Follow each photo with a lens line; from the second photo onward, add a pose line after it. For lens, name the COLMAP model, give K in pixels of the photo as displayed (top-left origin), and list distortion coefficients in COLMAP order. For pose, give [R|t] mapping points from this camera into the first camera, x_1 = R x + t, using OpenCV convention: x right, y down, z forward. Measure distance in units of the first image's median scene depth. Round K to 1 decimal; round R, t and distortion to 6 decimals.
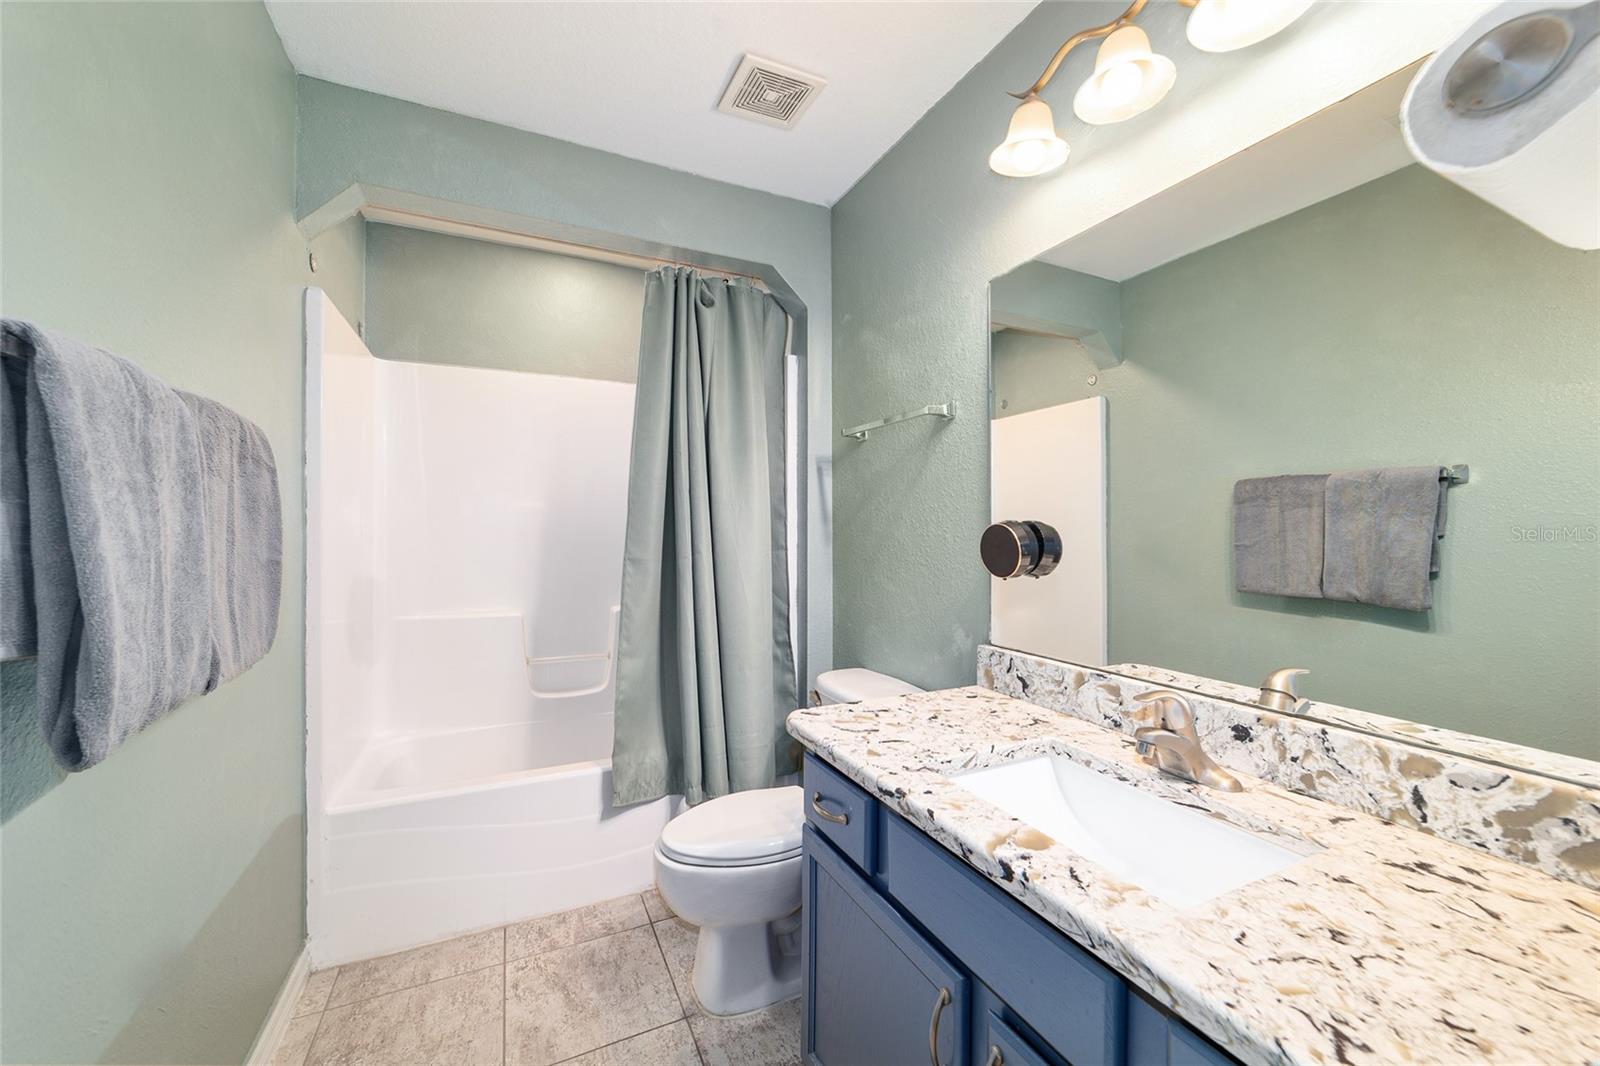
lens RADIAL K [[613.4, 0, 799.3], [0, 613.4, 528.7], [0, 0, 1]] dist [-0.015175, 0.008458]
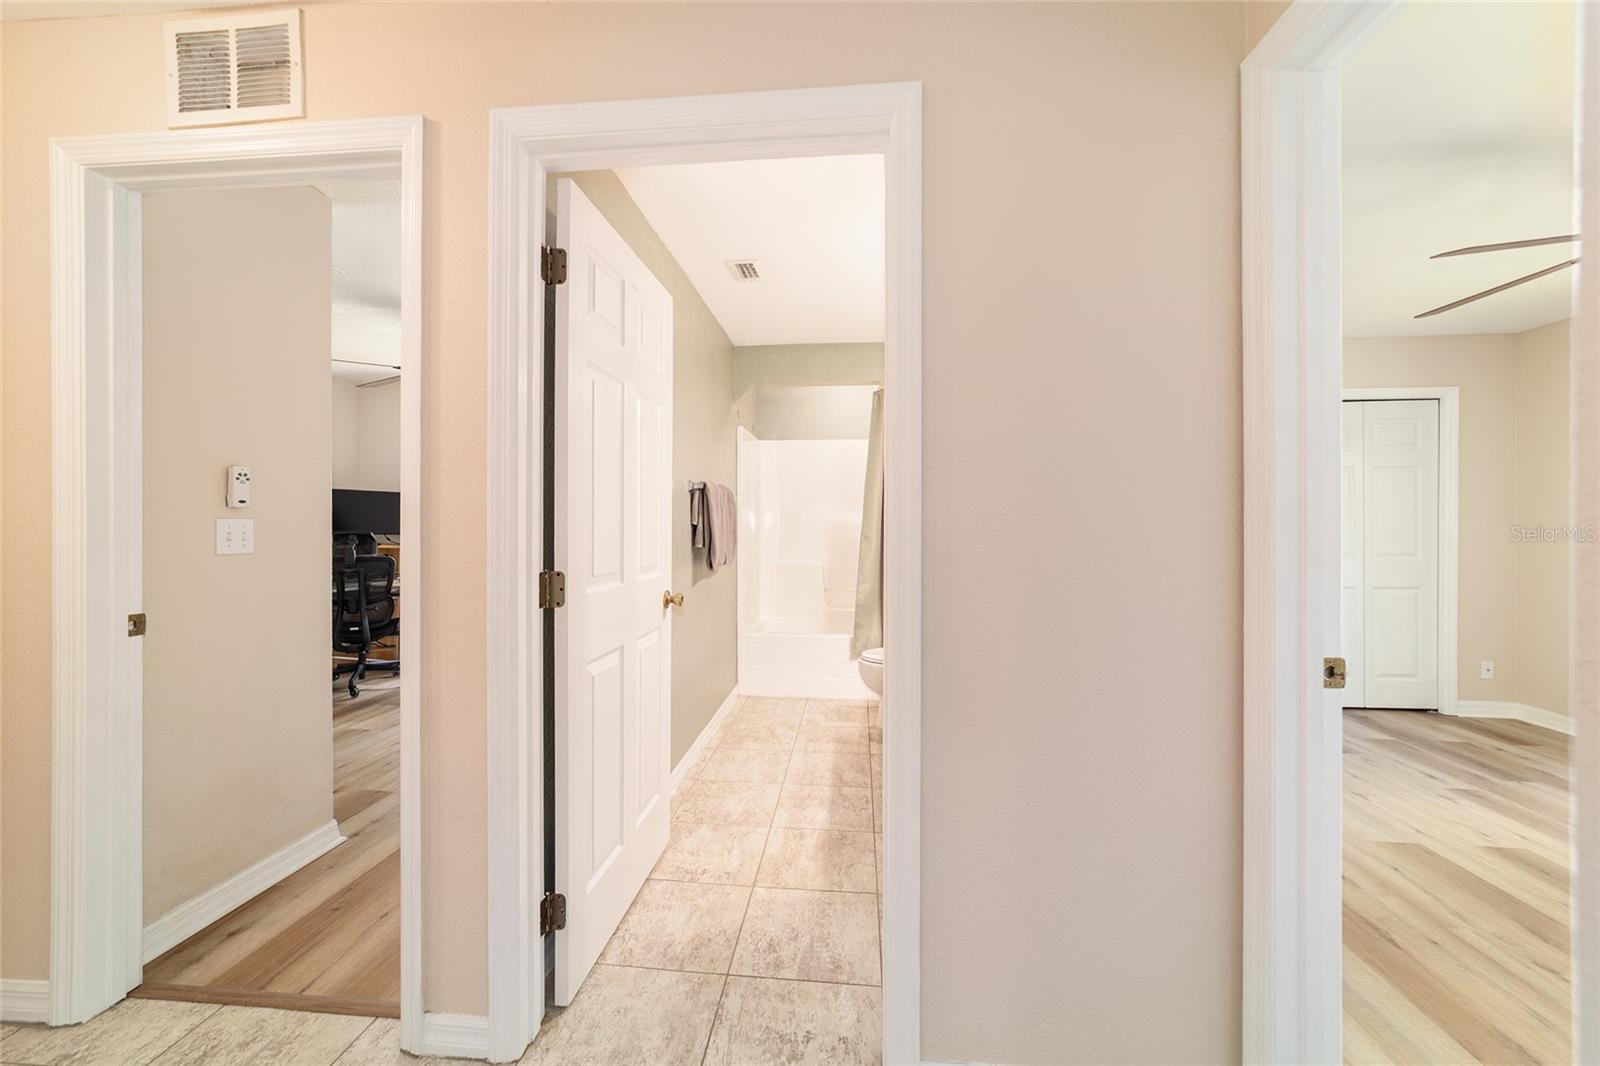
lens RADIAL K [[613.4, 0, 799.3], [0, 613.4, 528.7], [0, 0, 1]] dist [-0.015175, 0.008458]
pose [[0.858597, 0.004844, -0.512628, 0.607365], [0.001044, 0.999937, 0.011198, 0.002369], [0.512650, -0.010150, 0.858538, -0.892706]]
